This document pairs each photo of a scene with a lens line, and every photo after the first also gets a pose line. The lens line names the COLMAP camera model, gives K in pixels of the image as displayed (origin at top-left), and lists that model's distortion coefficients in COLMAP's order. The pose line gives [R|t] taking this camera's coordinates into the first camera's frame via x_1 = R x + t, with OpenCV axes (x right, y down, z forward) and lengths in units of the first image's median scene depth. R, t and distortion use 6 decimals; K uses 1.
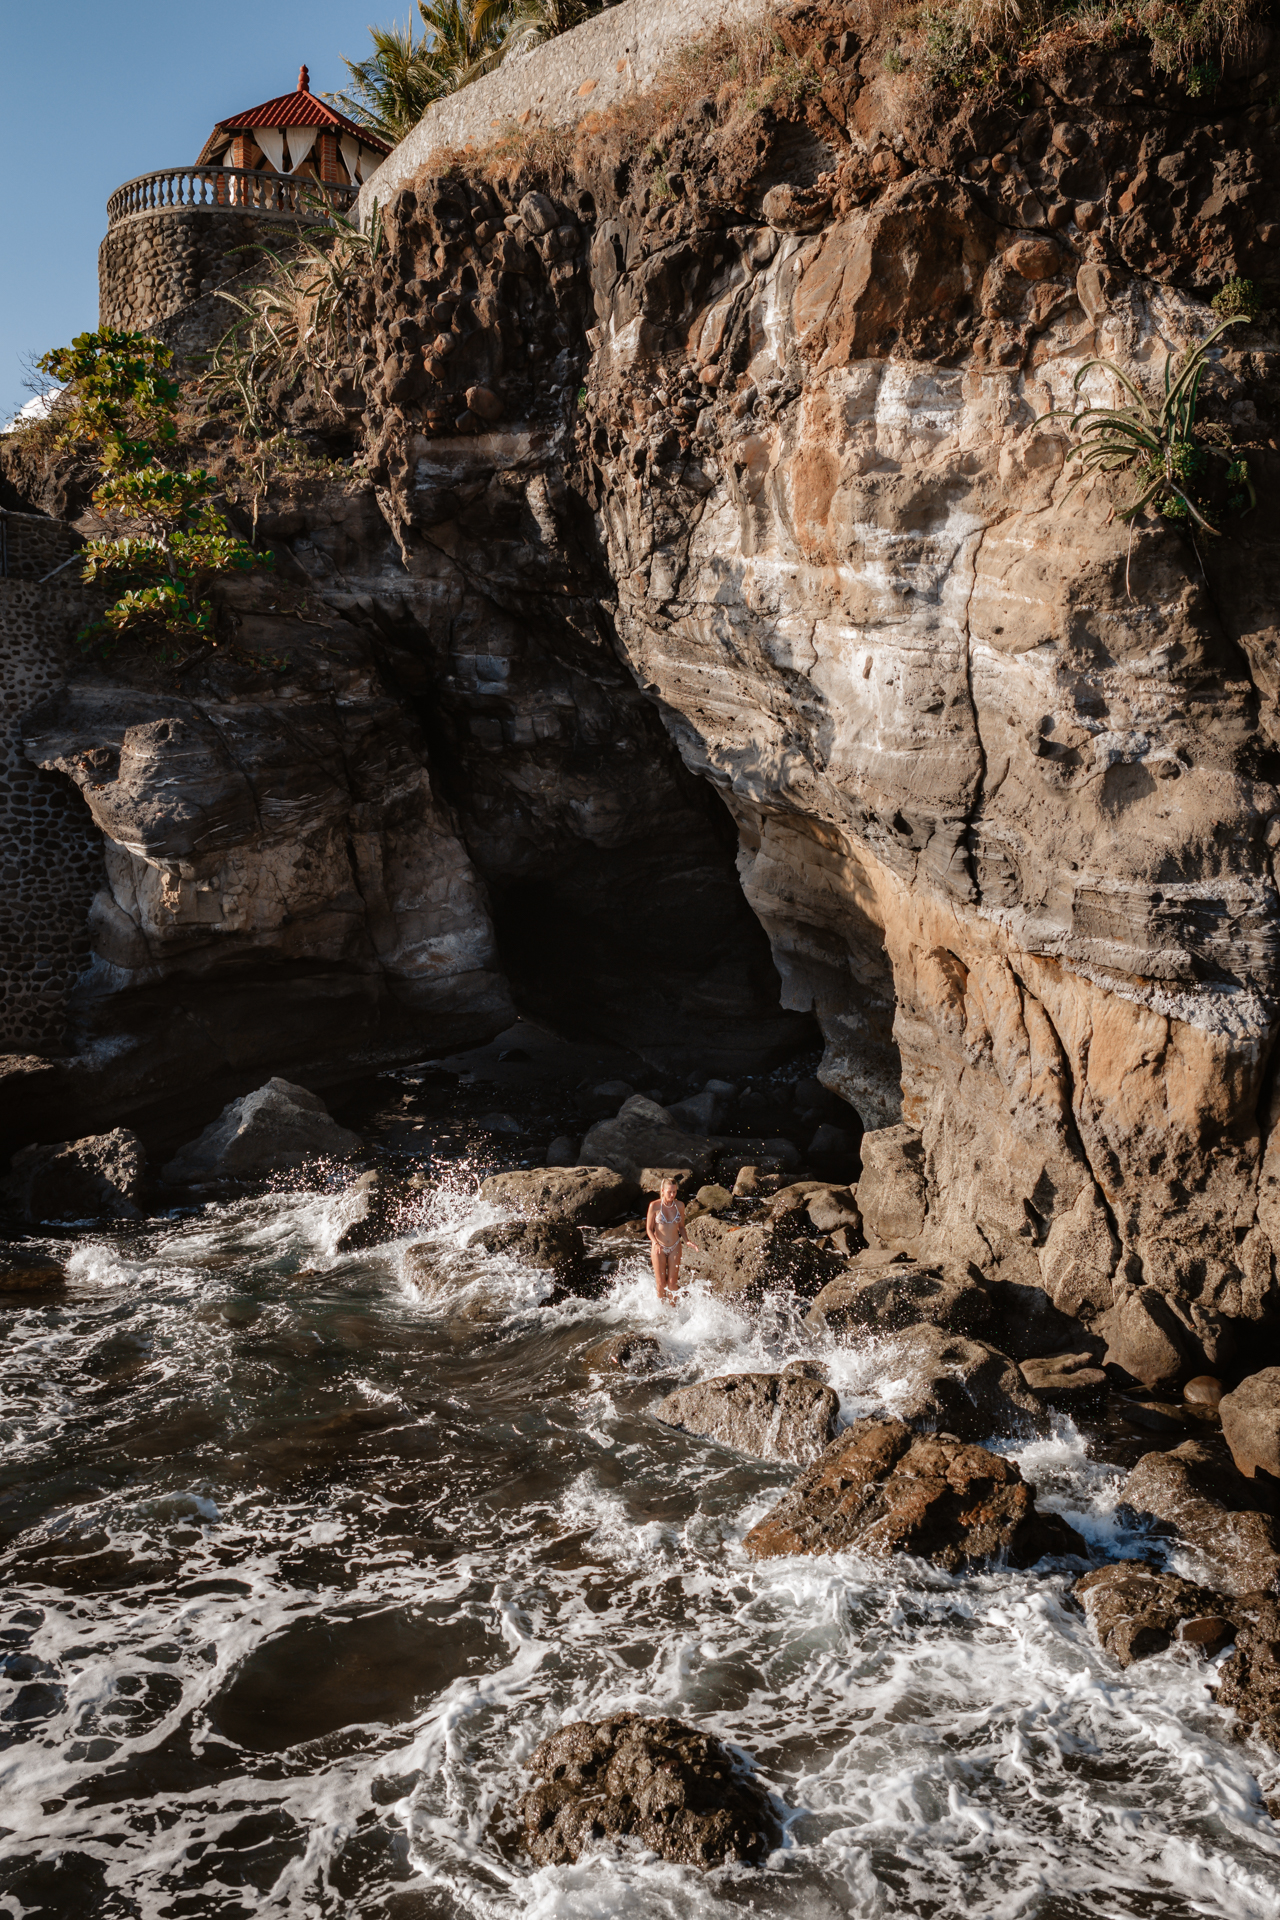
lens RADIAL K [[1585.4, 0, 640.0], [0, 1585.4, 960.0], [0, 0, 1]] dist [0.023420, -0.033060]
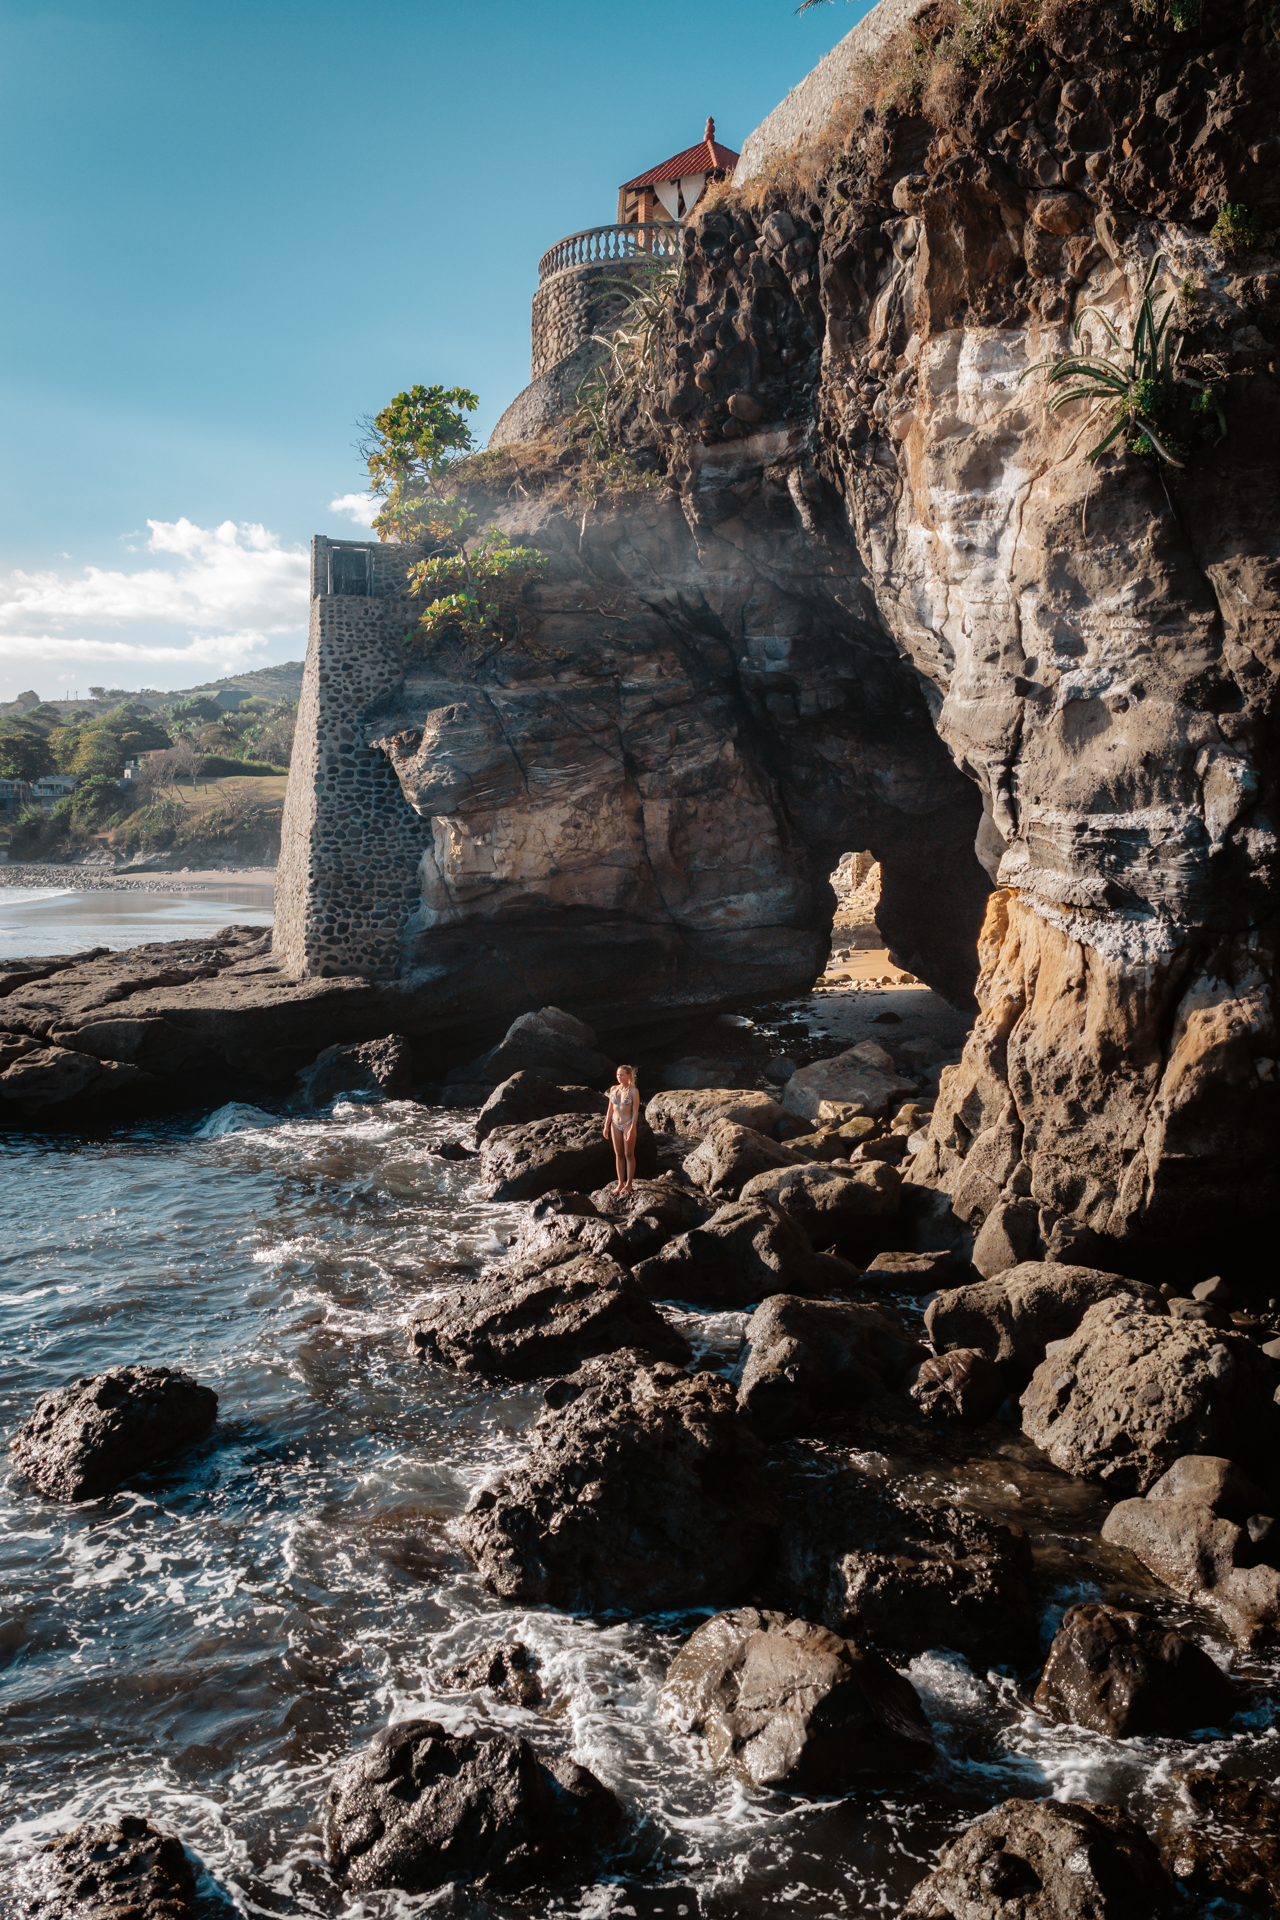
lens RADIAL K [[1585.4, 0, 640.0], [0, 1585.4, 960.0], [0, 0, 1]] dist [0.023420, -0.033060]
pose [[0.904478, 0.028353, -0.425576, 0.462222], [-0.029087, 0.999565, 0.004777, 0.045341], [0.425527, 0.008058, 0.904910, -0.045429]]
